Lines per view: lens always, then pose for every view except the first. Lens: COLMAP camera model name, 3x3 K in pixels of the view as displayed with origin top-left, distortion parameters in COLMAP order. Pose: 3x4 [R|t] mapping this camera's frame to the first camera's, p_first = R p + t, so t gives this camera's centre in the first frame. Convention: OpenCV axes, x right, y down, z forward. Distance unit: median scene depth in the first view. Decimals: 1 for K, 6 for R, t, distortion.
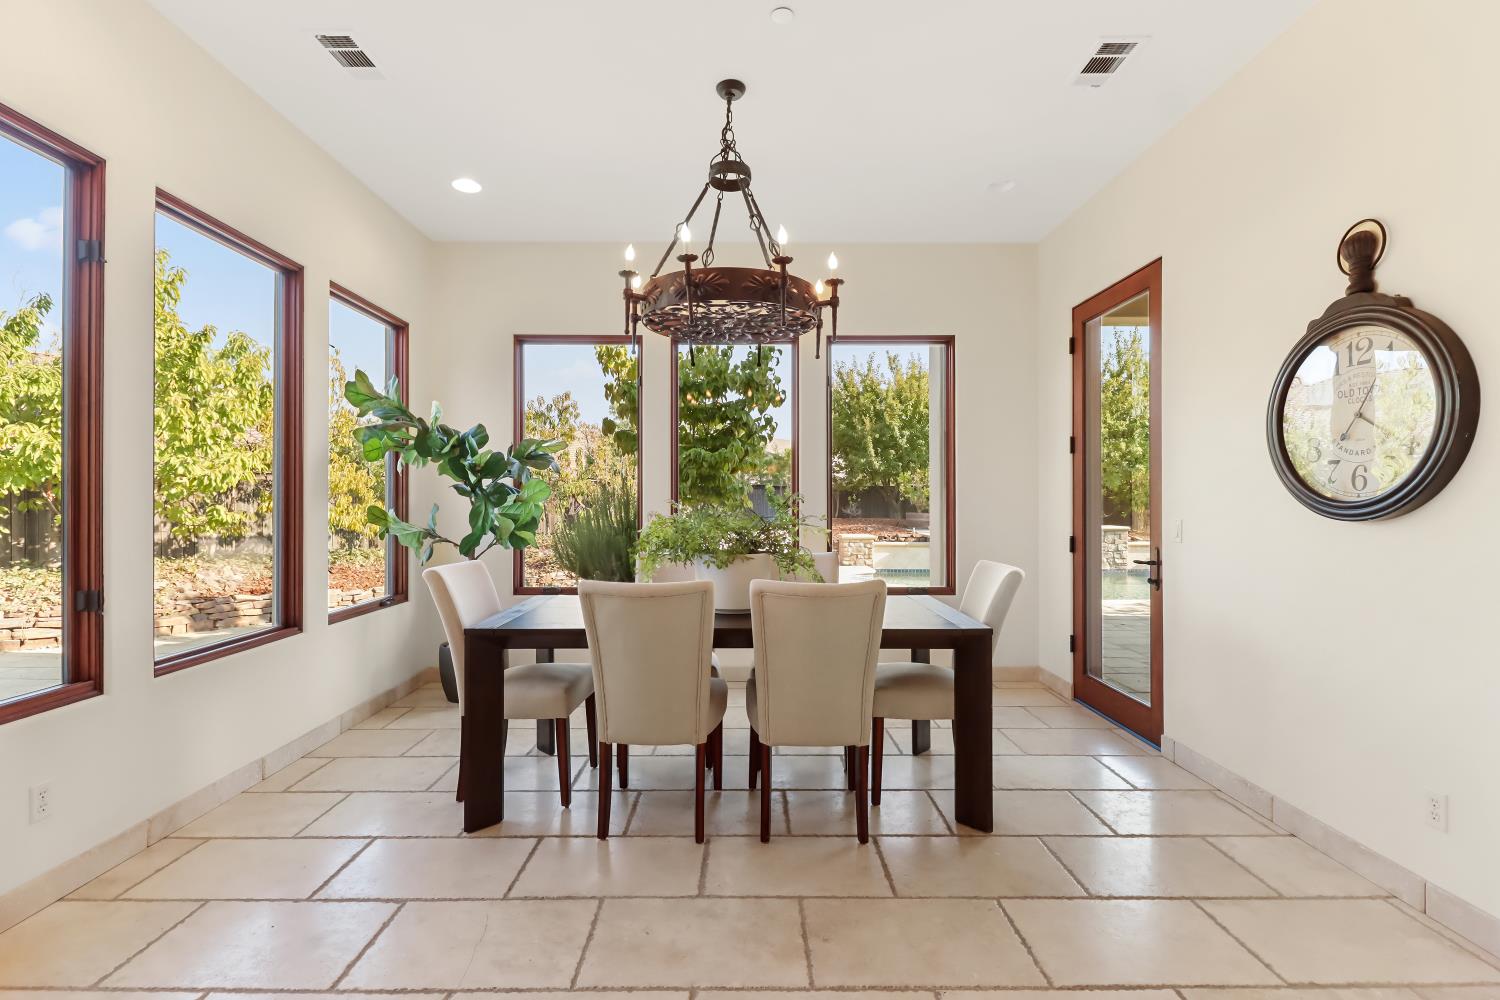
lens RADIAL K [[691.8, 0, 750.2], [0, 691.8, 498.4], [0, 0, 1]] dist [0.014201, -0.010348]
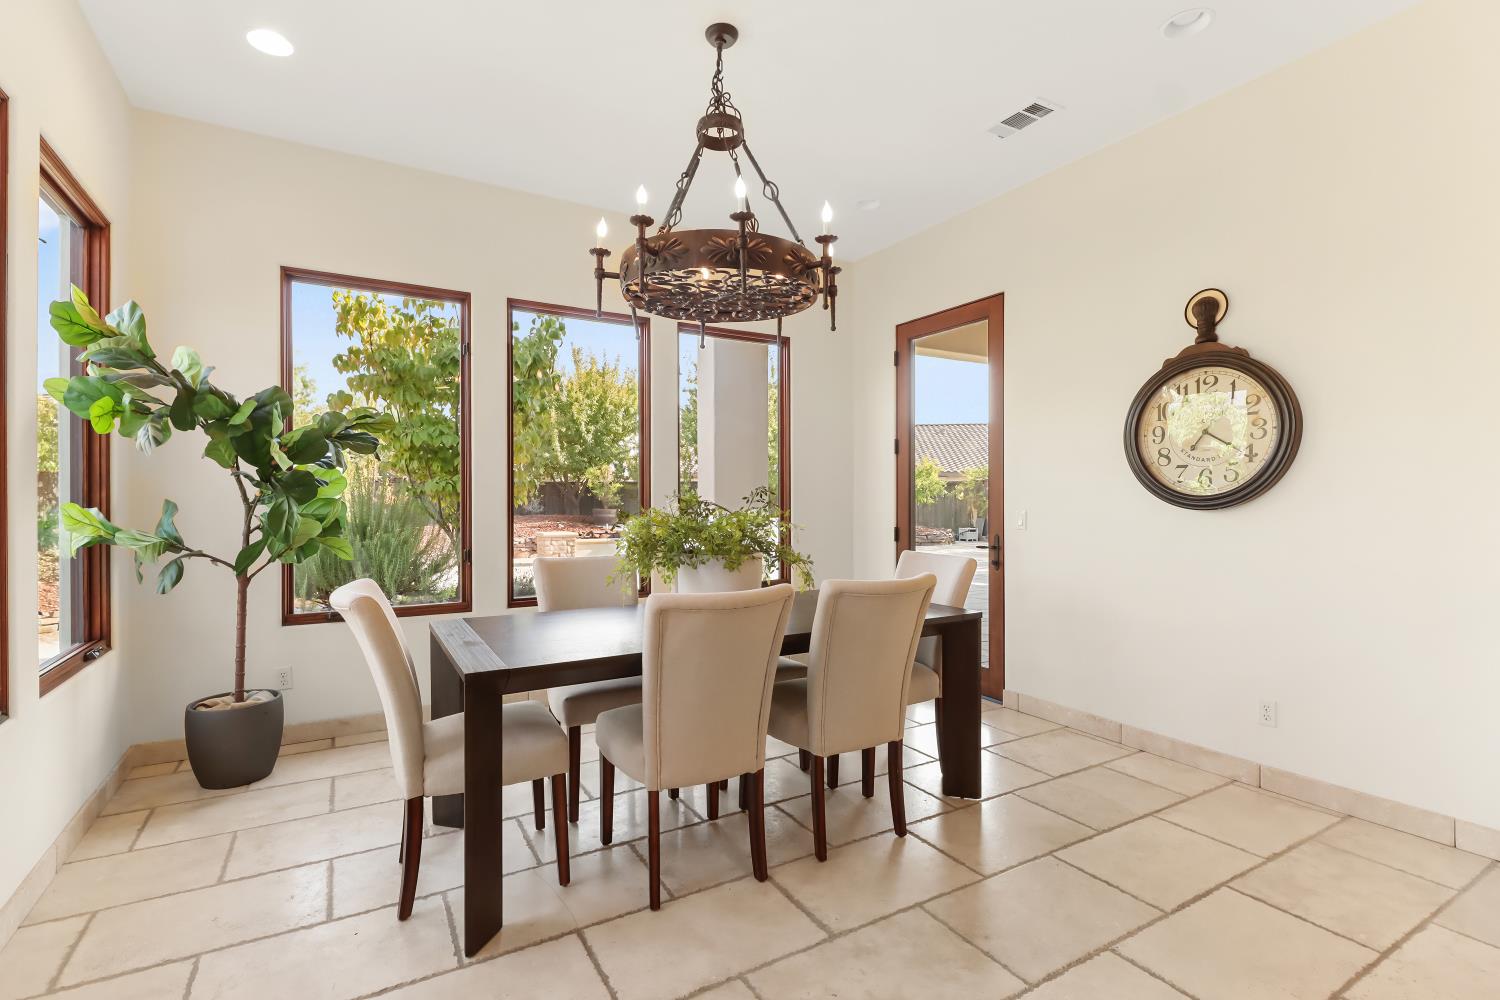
lens RADIAL K [[691.8, 0, 746.9], [0, 691.8, 498.5], [0, 0, 1]] dist [0.014201, -0.010348]
pose [[0.868139, -0.001129, 0.496319, -0.344233], [-0.001495, 0.999987, 0.004889, 0.002671], [-0.496318, -0.004986, 0.868126, 0.158106]]
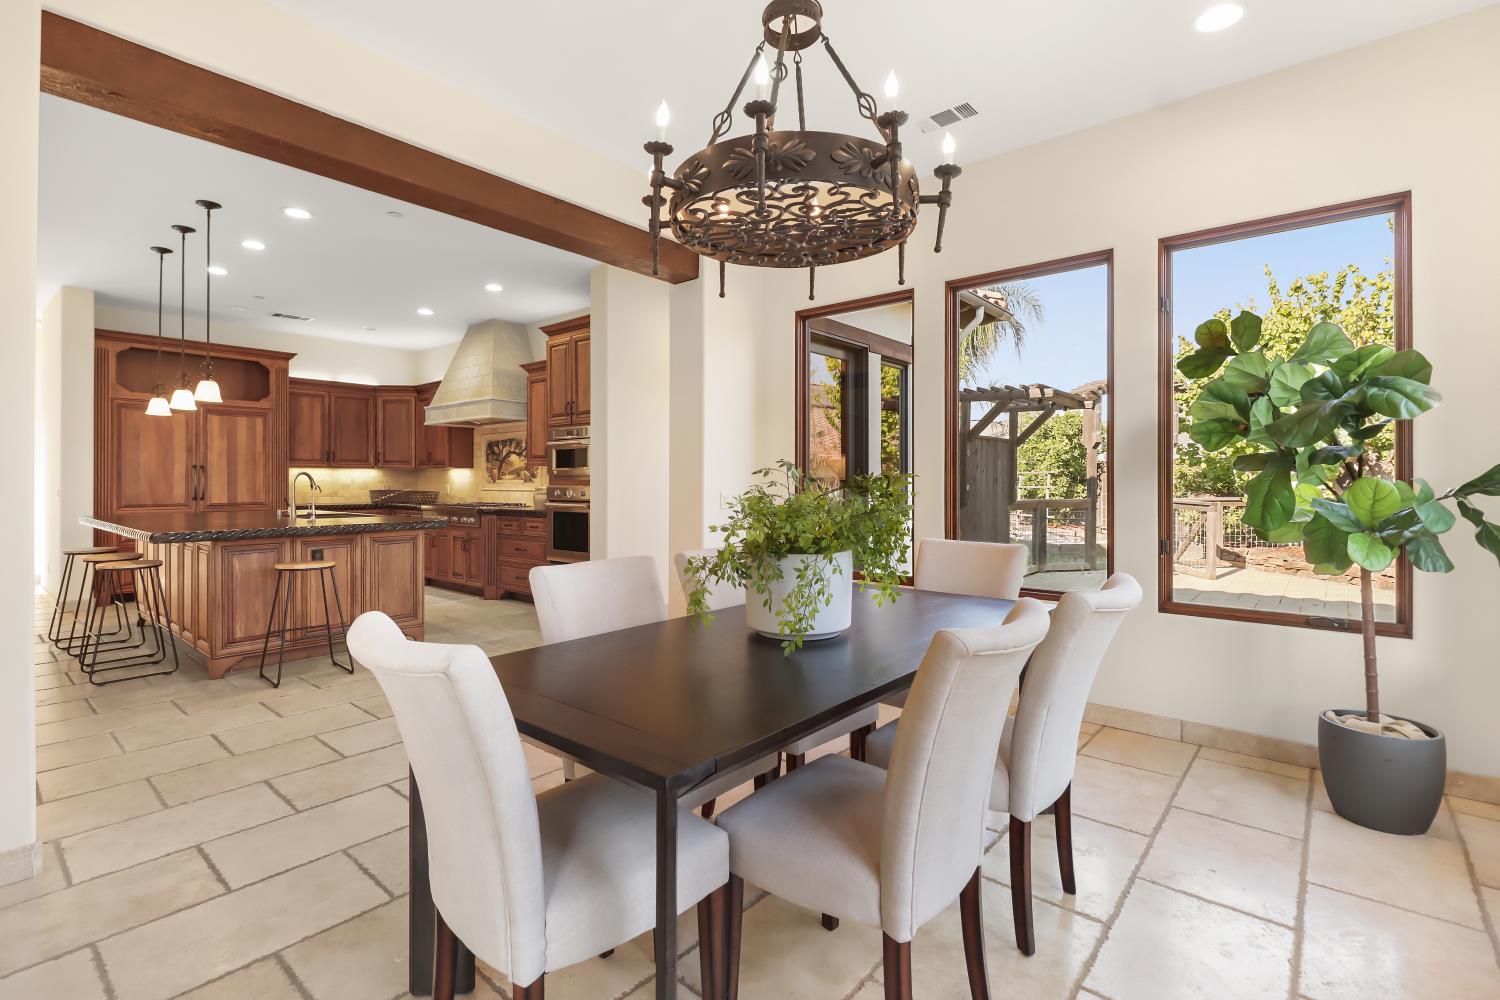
lens RADIAL K [[691.8, 0, 746.7], [0, 691.8, 481.8], [0, 0, 1]] dist [0.014201, -0.010348]
pose [[-0.657452, 0.003056, -0.753490, 0.420506], [0.004172, 0.999991, 0.000415, 0.007620], [0.753485, -0.002871, -0.657459, 1.112461]]
